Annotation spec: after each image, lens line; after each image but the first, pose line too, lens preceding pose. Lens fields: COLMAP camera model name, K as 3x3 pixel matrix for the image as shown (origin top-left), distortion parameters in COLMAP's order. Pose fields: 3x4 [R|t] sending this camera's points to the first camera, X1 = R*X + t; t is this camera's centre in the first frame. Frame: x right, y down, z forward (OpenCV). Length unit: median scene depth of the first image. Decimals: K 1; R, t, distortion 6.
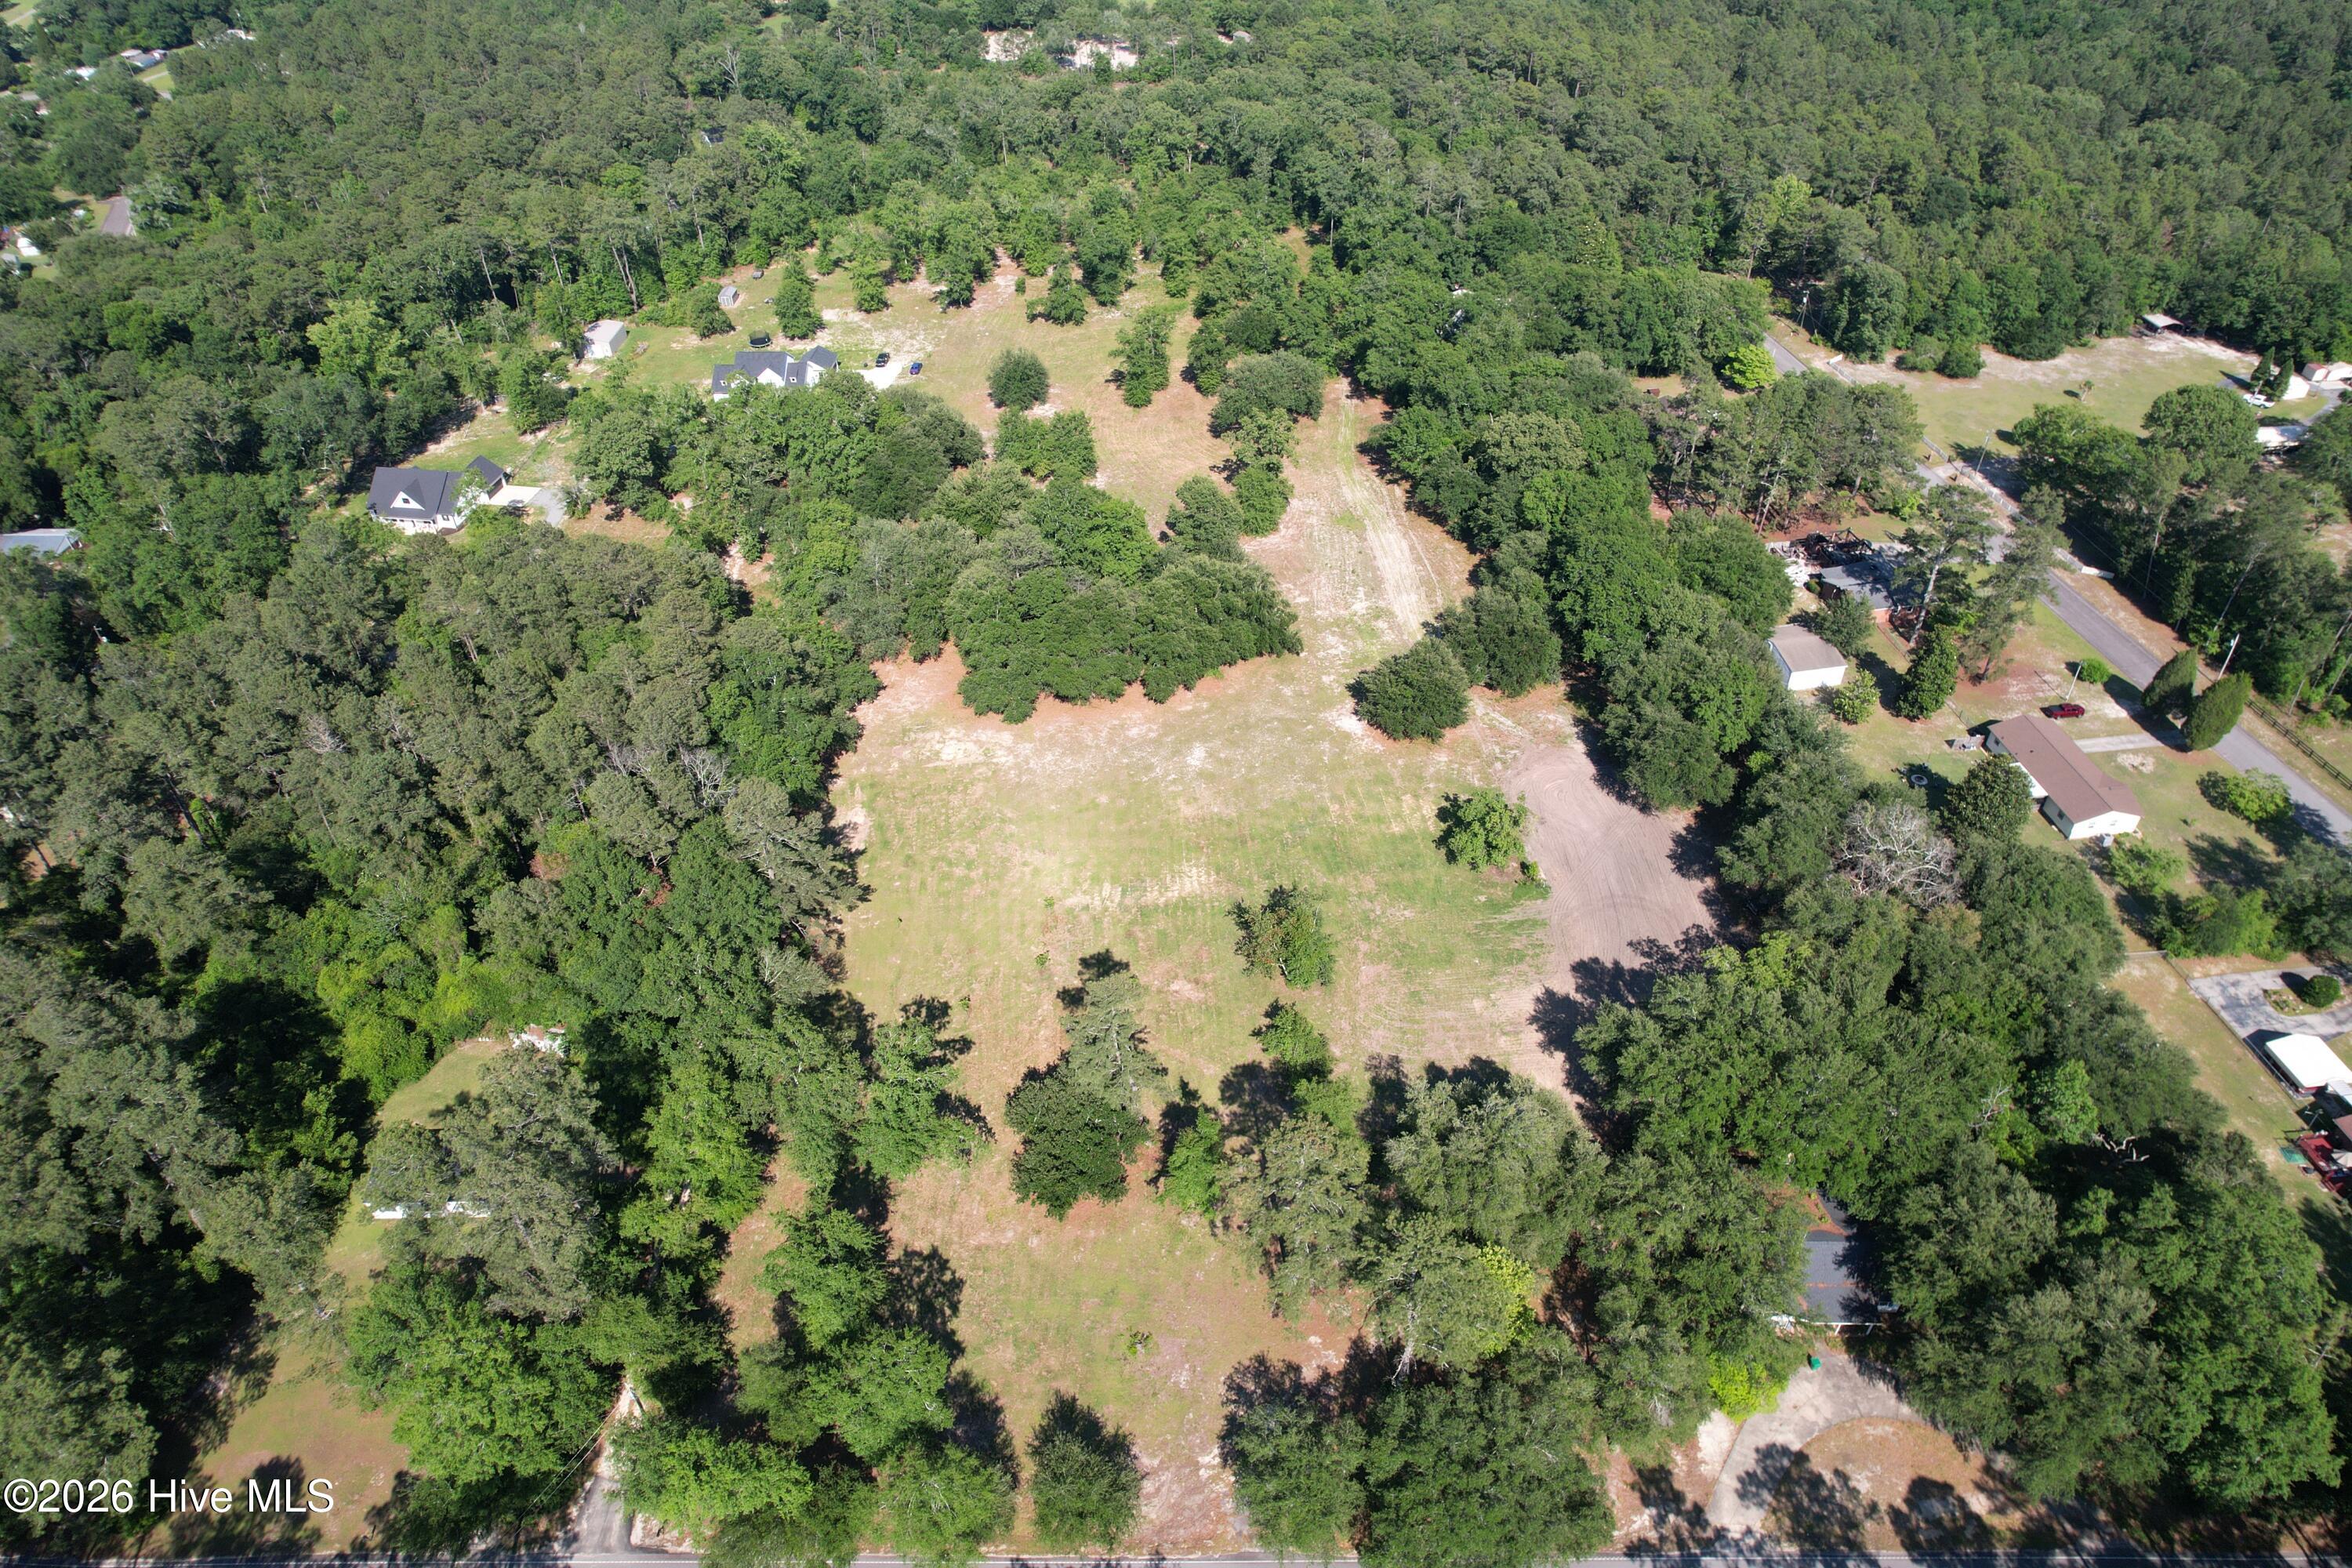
lens RADIAL K [[1531.2, 0, 1173.0], [0, 1531.2, 759.4], [0, 0, 1]] dist [-0.088424, 0.089176]
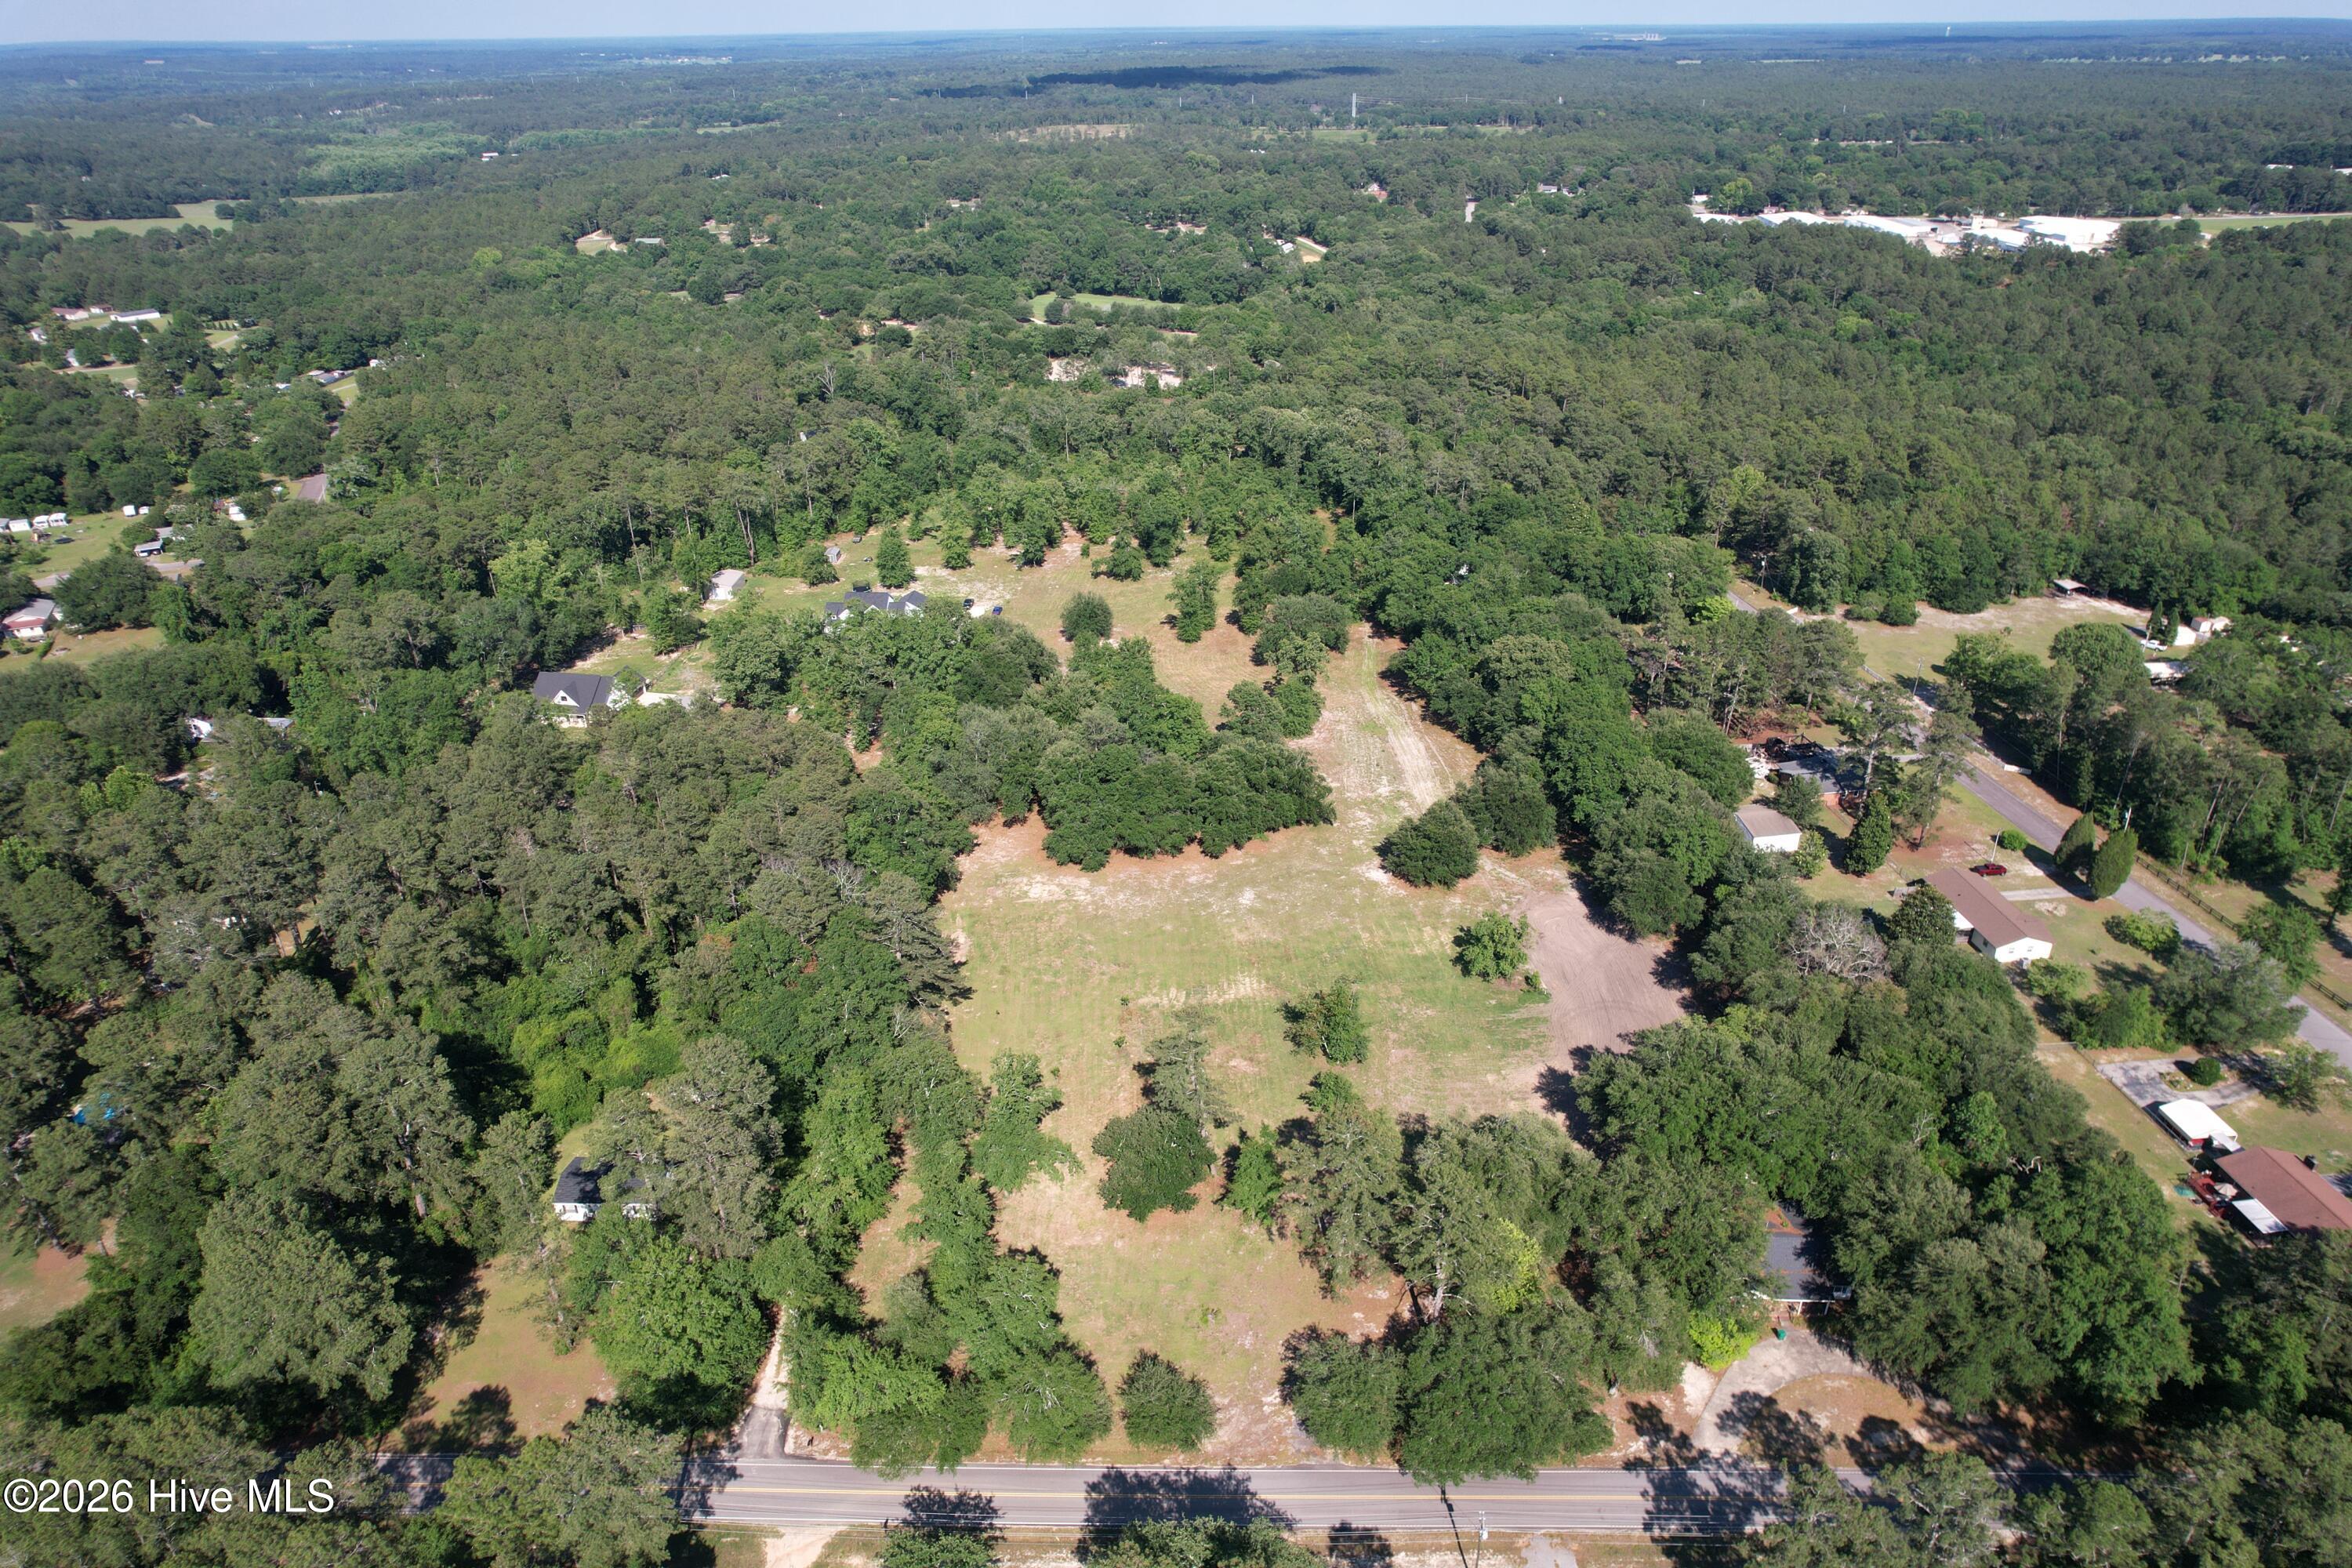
lens RADIAL K [[1531.2, 0, 1173.0], [0, 1531.2, 759.4], [0, 0, 1]] dist [-0.088424, 0.089176]
pose [[0.999838, 0.013882, -0.011456, -0.028220], [-0.015975, 0.977674, -0.209517, 0.135148], [0.008291, 0.209666, 0.977738, -0.162624]]
